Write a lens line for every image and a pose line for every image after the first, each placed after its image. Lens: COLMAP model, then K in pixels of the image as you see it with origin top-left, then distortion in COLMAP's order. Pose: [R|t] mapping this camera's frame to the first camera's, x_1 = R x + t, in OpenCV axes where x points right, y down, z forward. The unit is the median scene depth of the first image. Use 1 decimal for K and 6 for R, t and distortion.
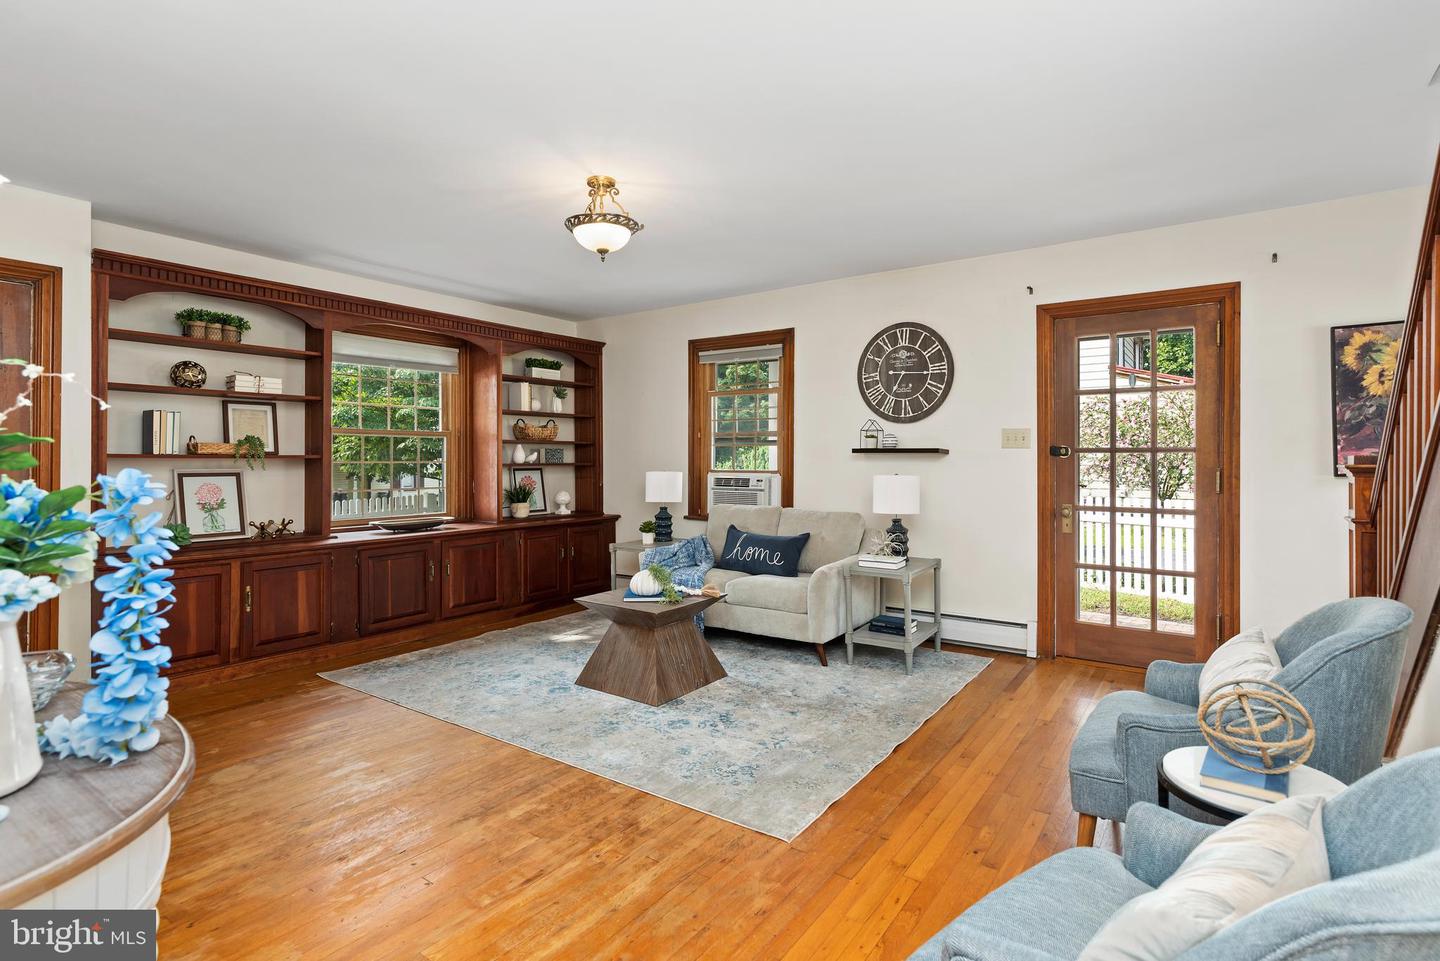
lens RADIAL K [[701.7, 0, 752.8], [0, 701.7, 458.2], [0, 0, 1]] dist [-0.007396, 0.002255]
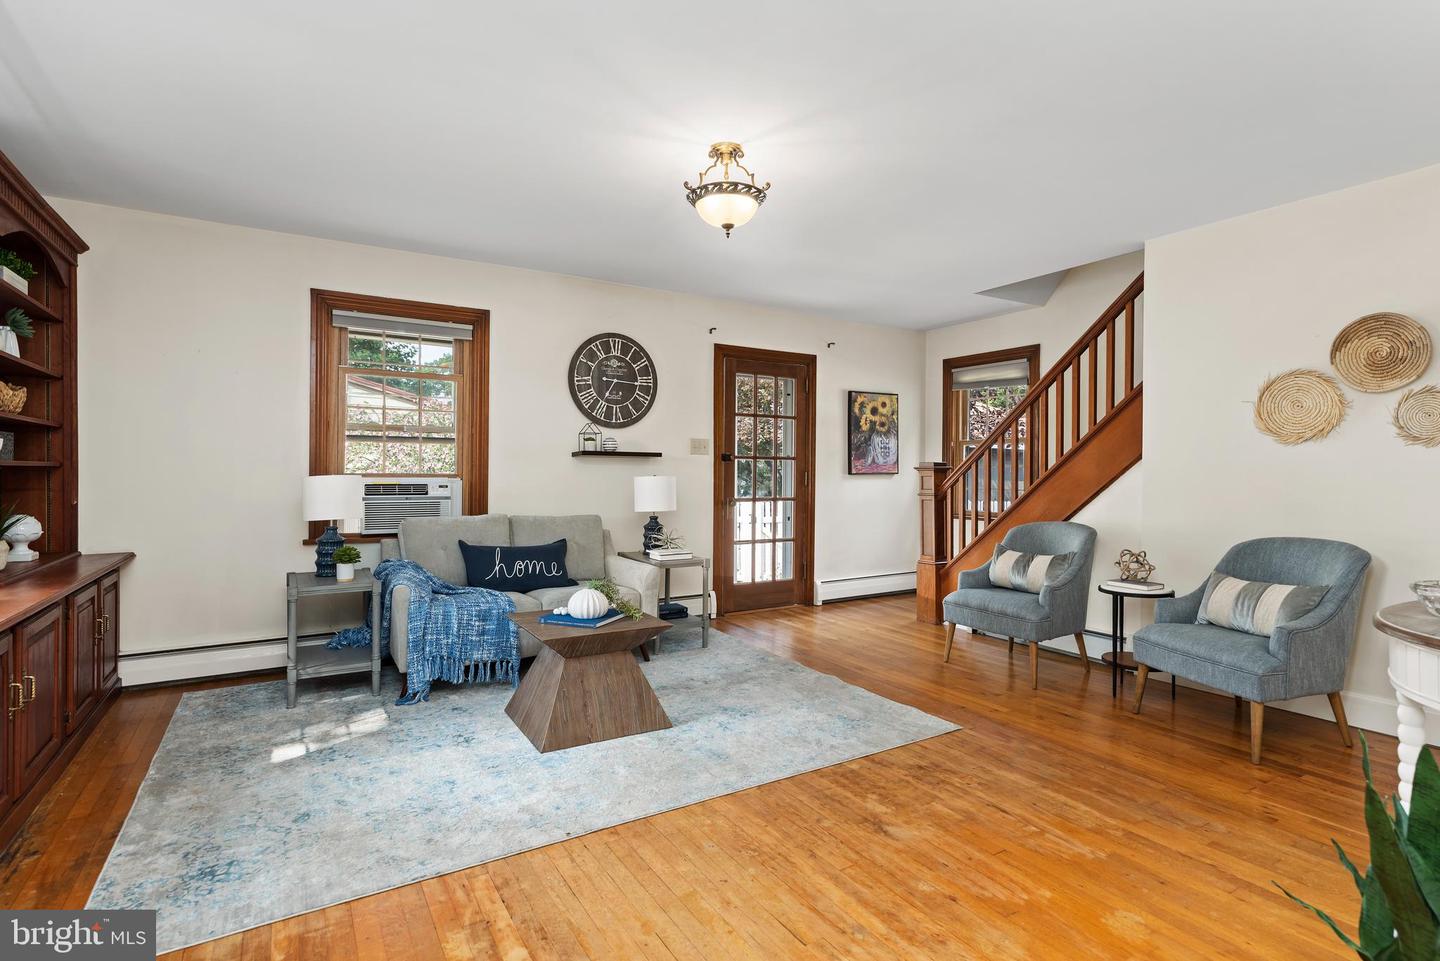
lens RADIAL K [[701.7, 0, 729.8], [0, 701.7, 474.8], [0, 0, 1]] dist [-0.007396, 0.002255]
pose [[0.408245, -0.000027, 0.912872, -0.763866], [-0.004225, 0.999989, 0.001919, 0.019751], [-0.912863, -0.004641, 0.408240, 0.456316]]
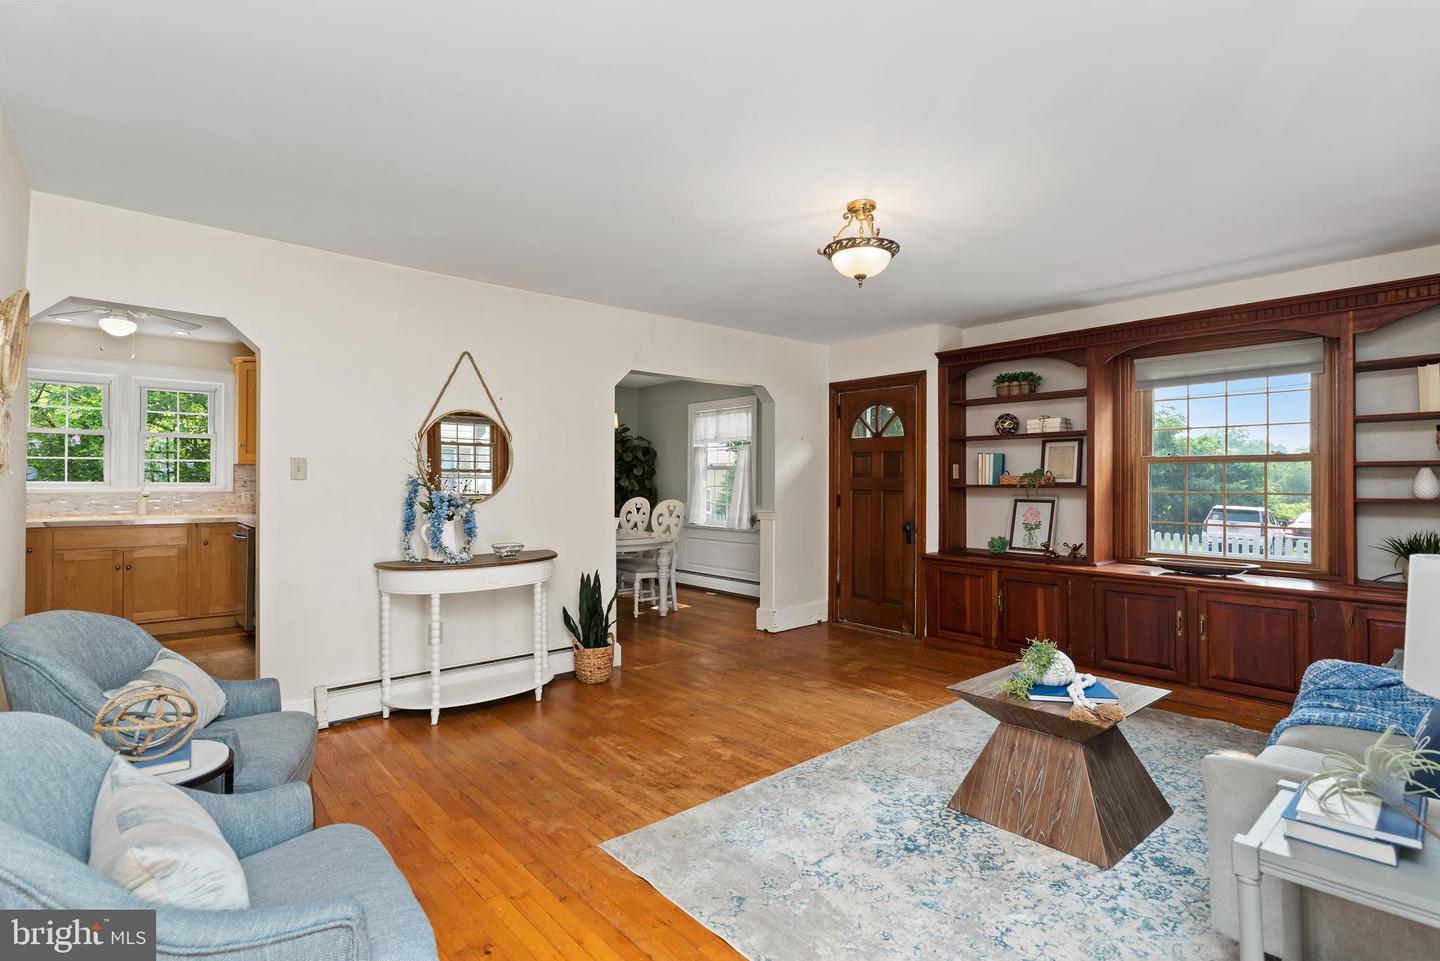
lens RADIAL K [[701.7, 0, 732.9], [0, 701.7, 476.6], [0, 0, 1]] dist [-0.007396, 0.002255]
pose [[-0.260327, -0.009292, -0.965476, 0.559608], [-0.002739, 0.999957, -0.008885, -0.007028], [0.965517, 0.000332, -0.260342, 0.791337]]
